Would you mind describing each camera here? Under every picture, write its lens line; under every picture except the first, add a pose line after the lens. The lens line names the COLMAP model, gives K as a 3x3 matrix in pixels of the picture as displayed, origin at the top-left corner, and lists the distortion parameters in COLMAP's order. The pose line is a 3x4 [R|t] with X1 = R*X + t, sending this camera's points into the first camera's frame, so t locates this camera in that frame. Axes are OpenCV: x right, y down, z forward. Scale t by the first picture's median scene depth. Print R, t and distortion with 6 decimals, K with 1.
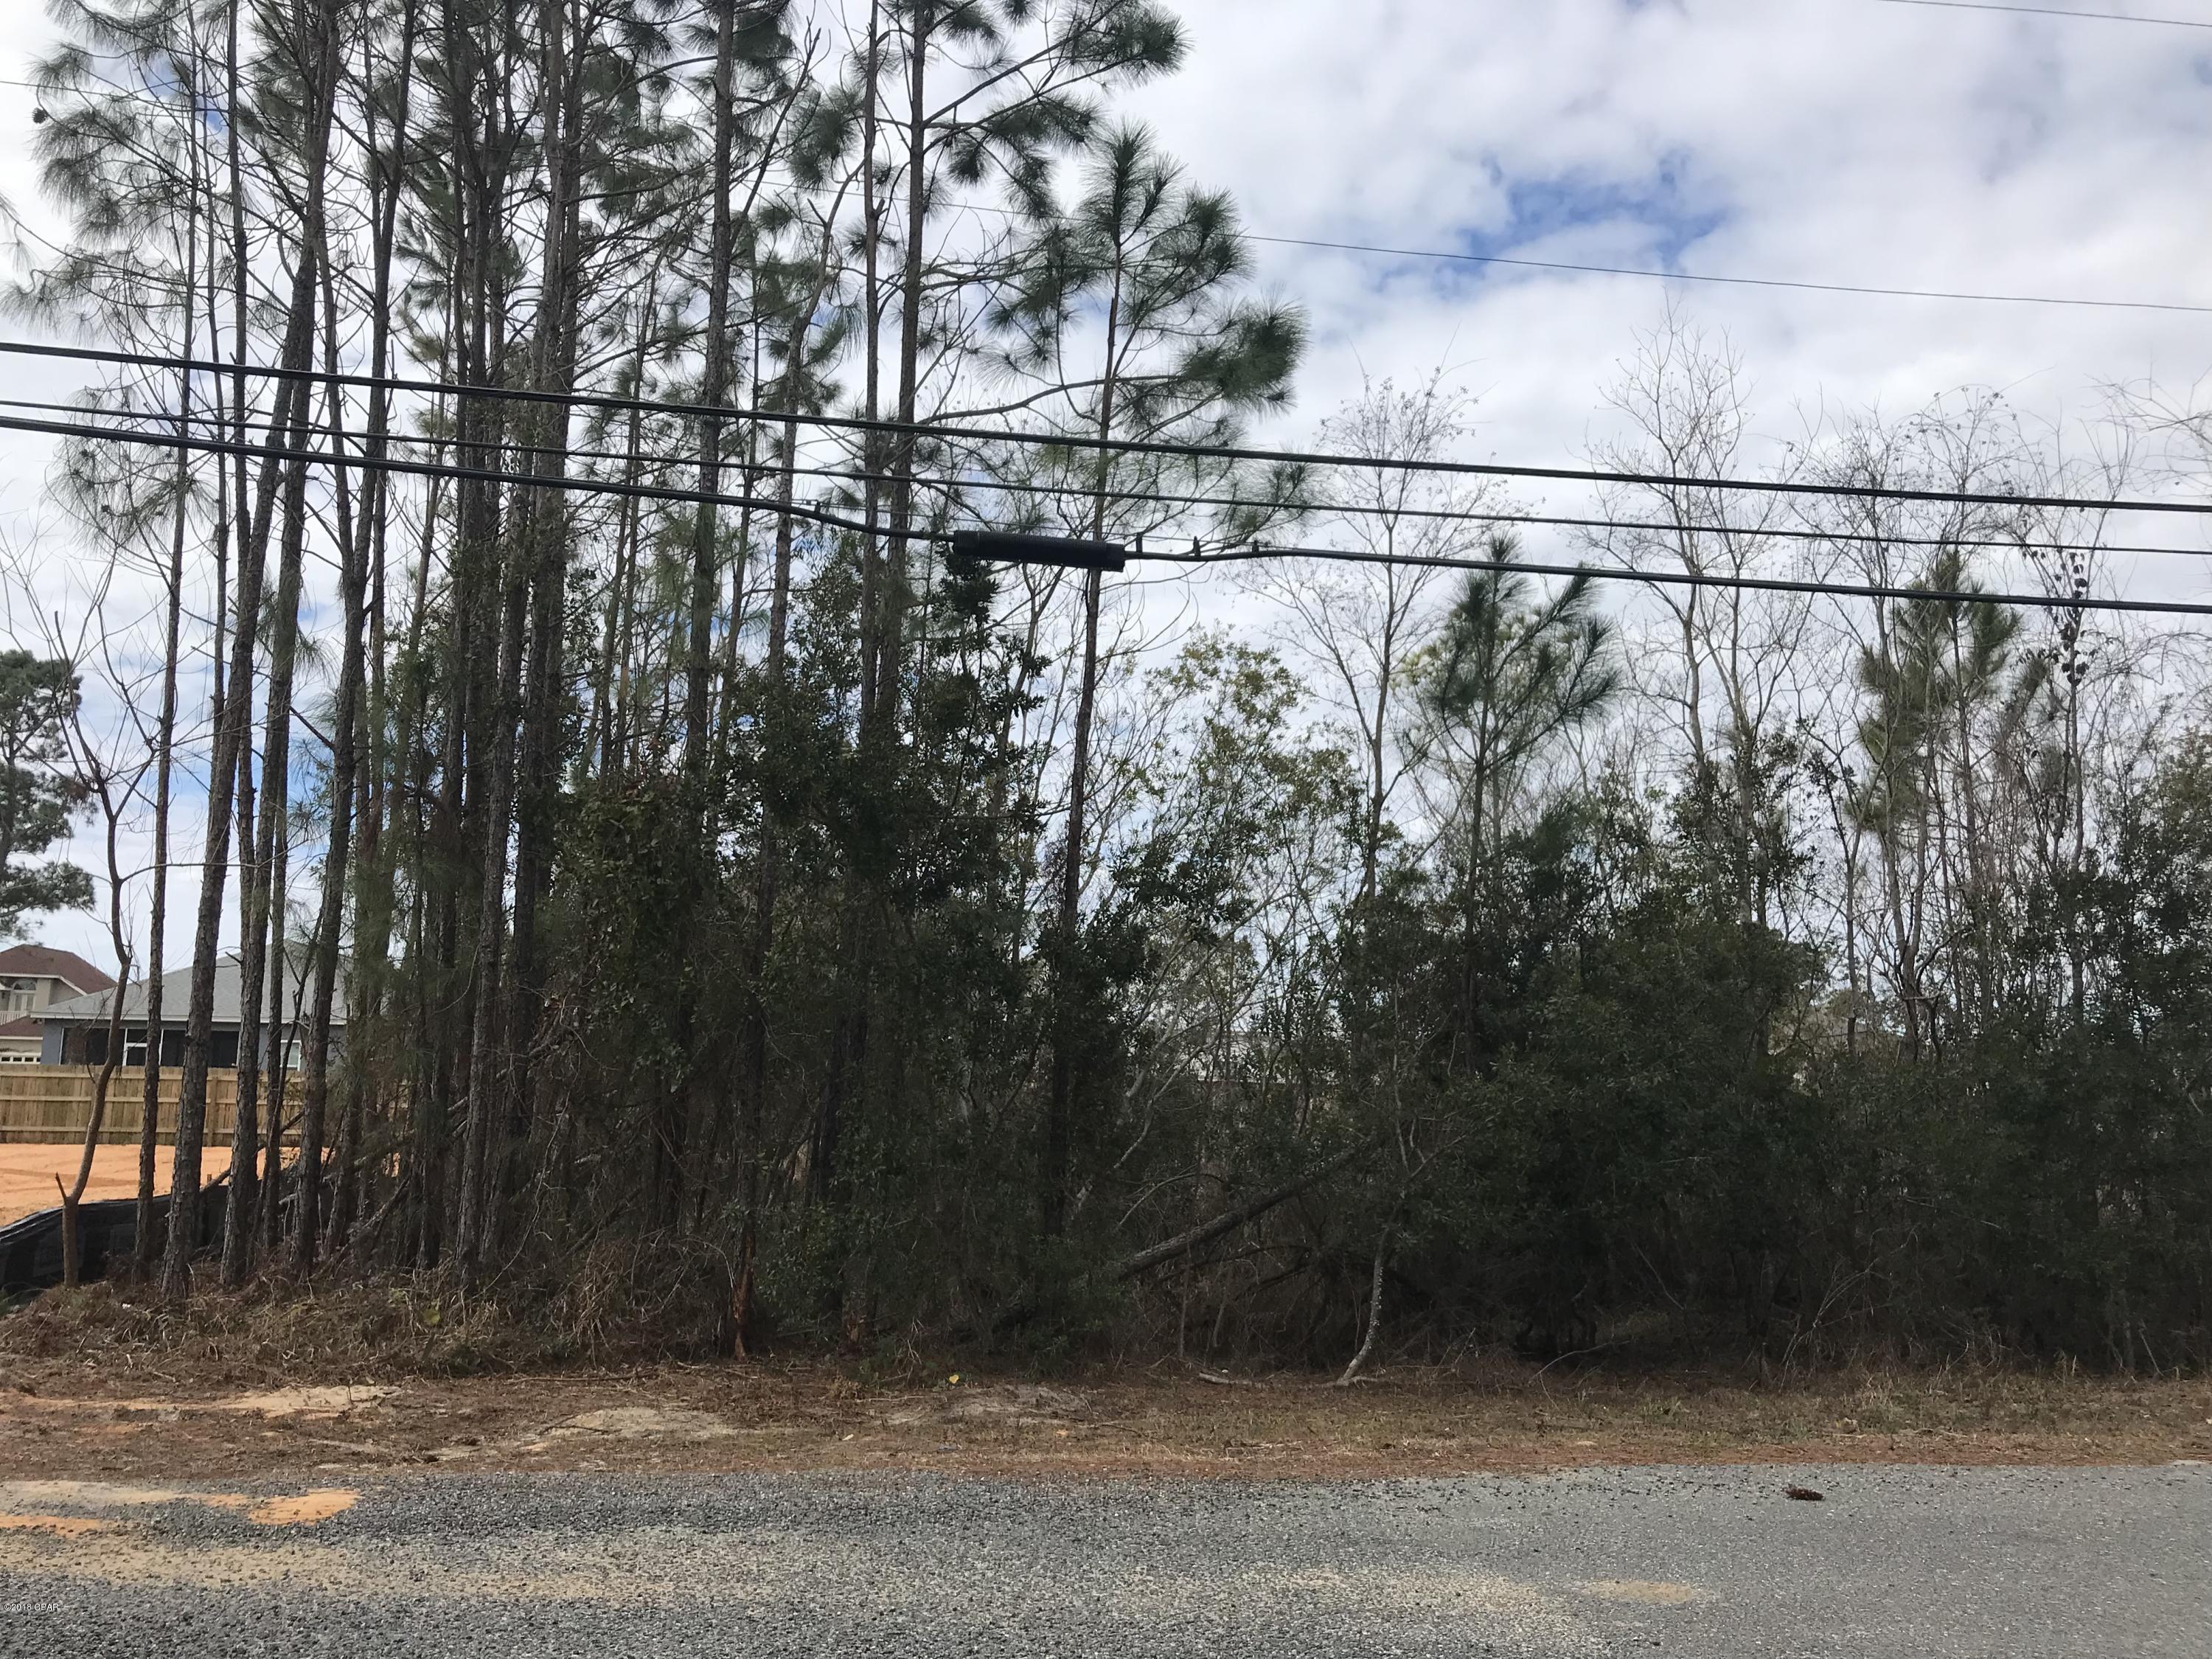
lens RADIAL K [[1792.4, 0, 1105.7], [0, 1792.4, 904.1], [0, 0, 1]] dist [0.002406, 0.003728]
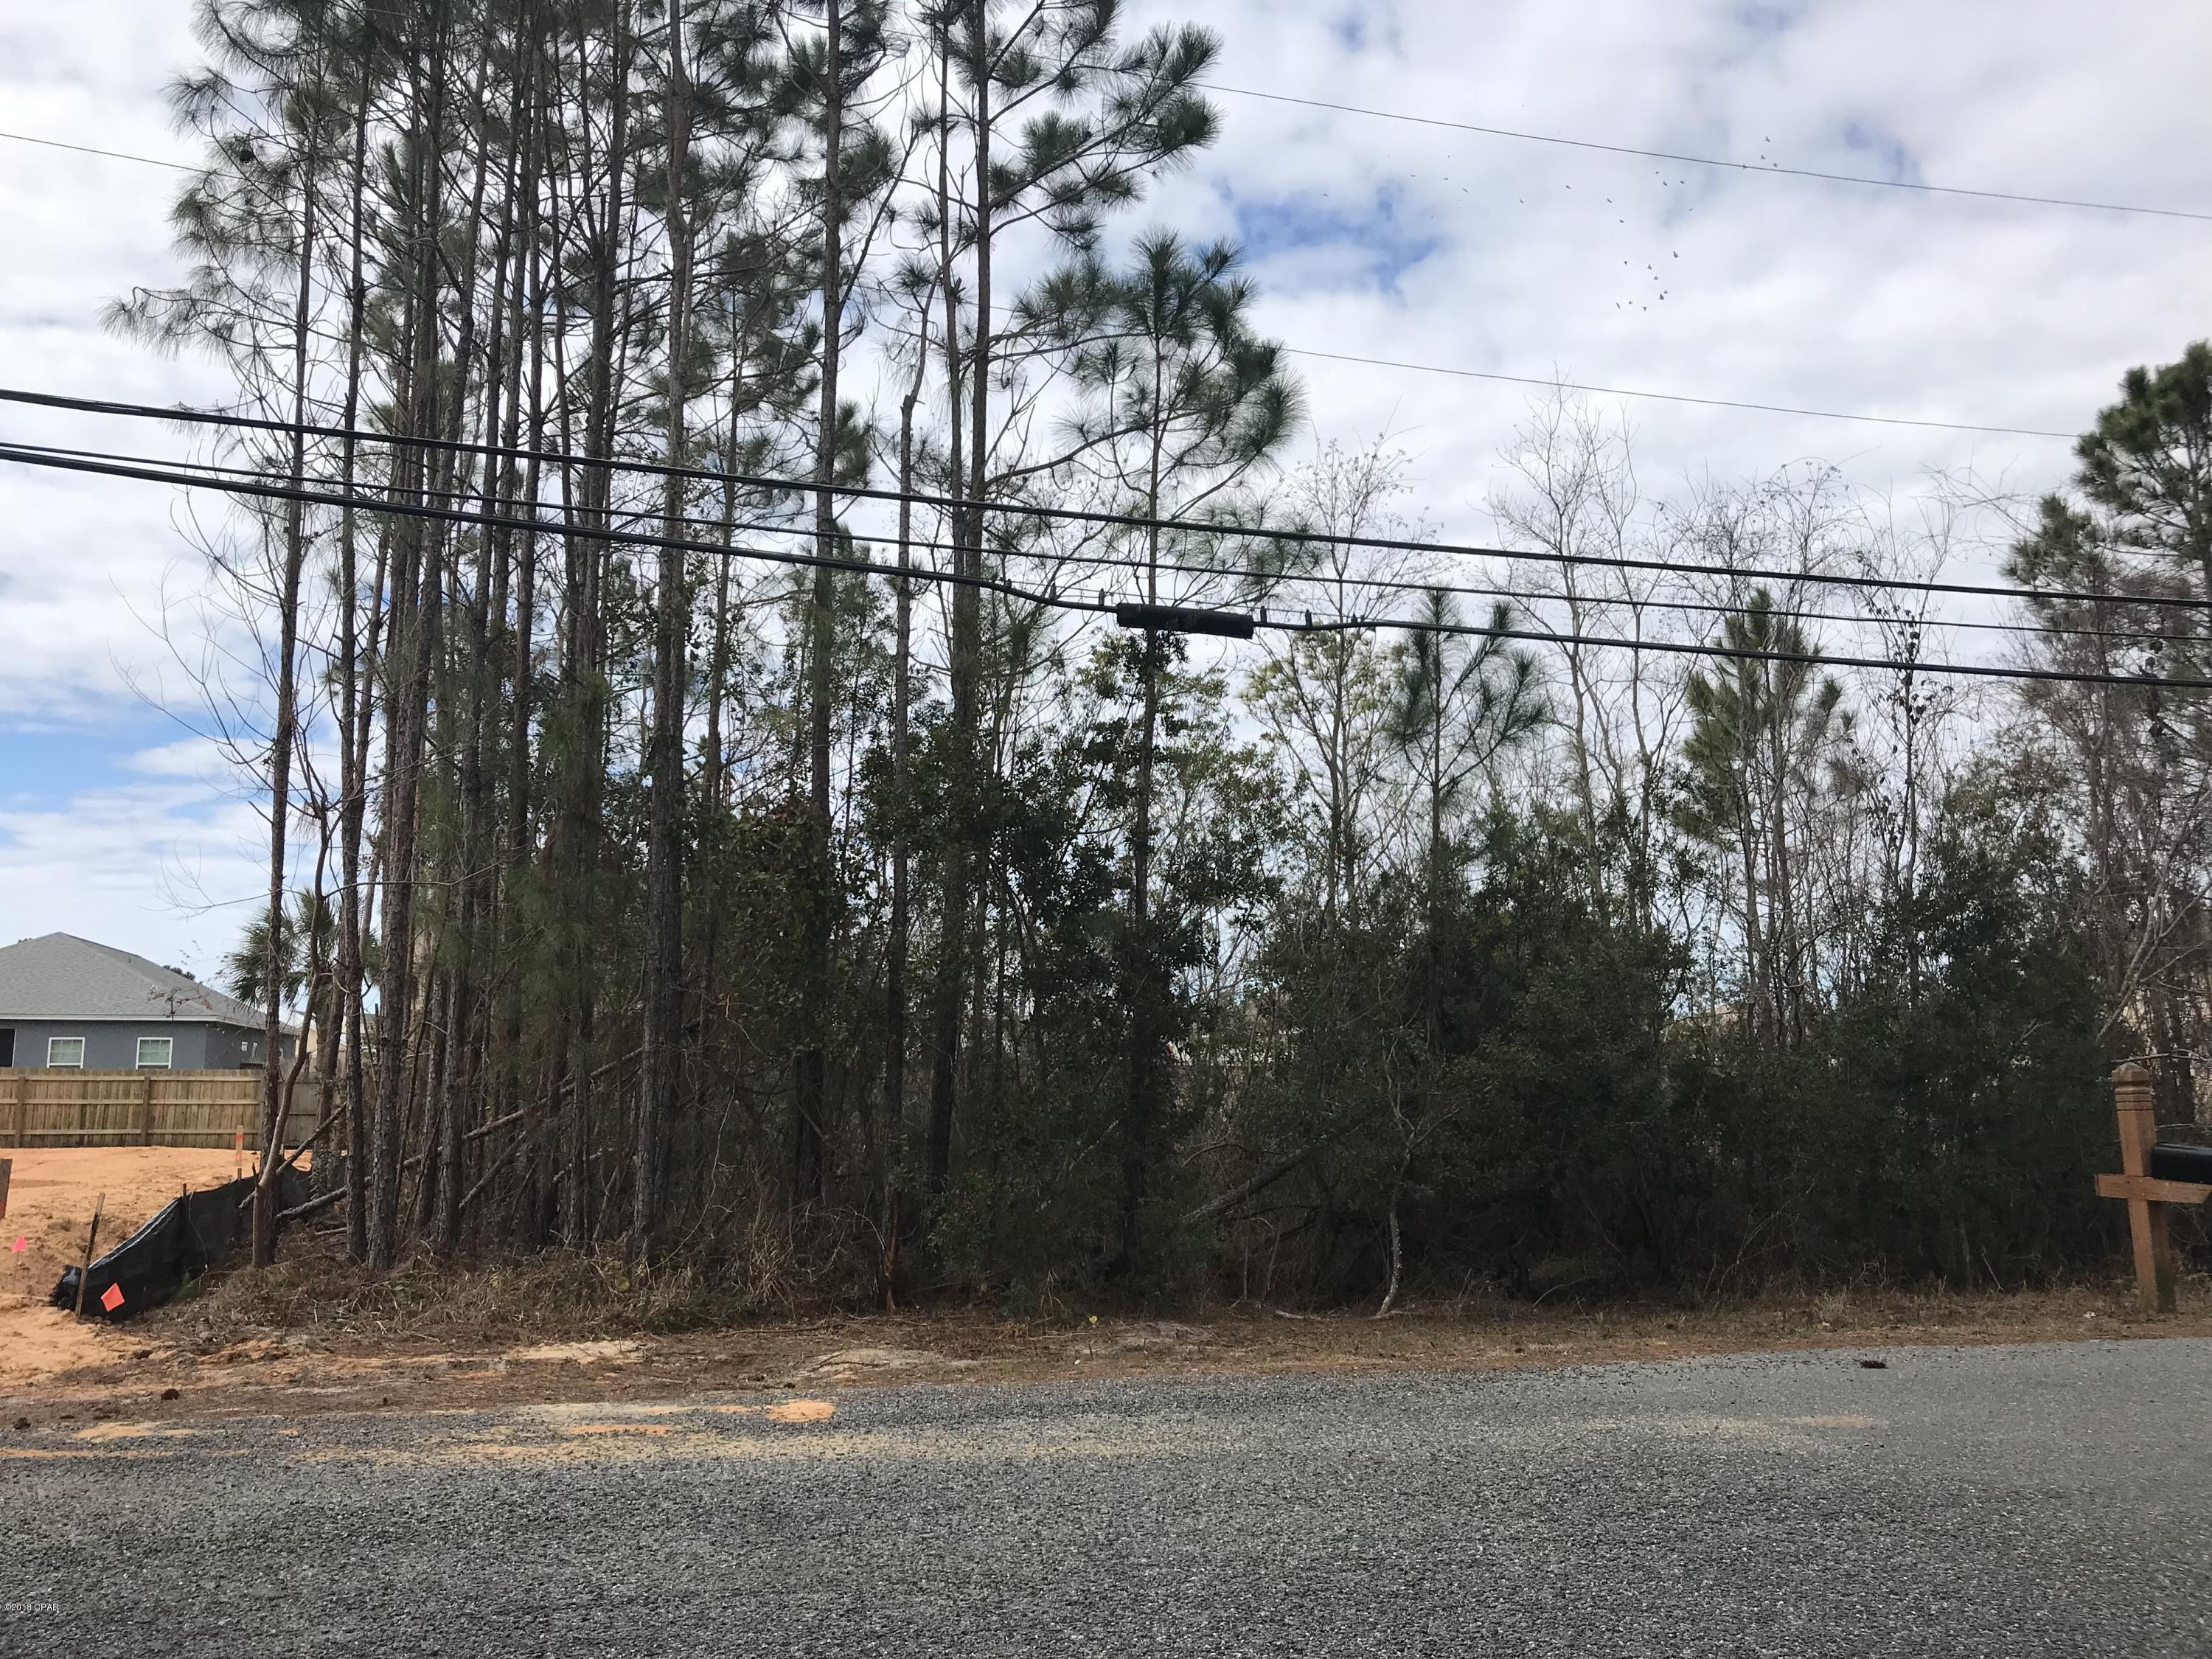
lens RADIAL K [[1814.4, 0, 1106.0], [0, 1814.4, 829.5], [0, 0, 1]] dist [-0.007260, -0.003948]
pose [[0.988016, 0.003268, 0.154317, -0.117307], [0.002759, 0.999242, -0.038824, -0.001432], [-0.154327, 0.038784, 0.987258, -0.069319]]
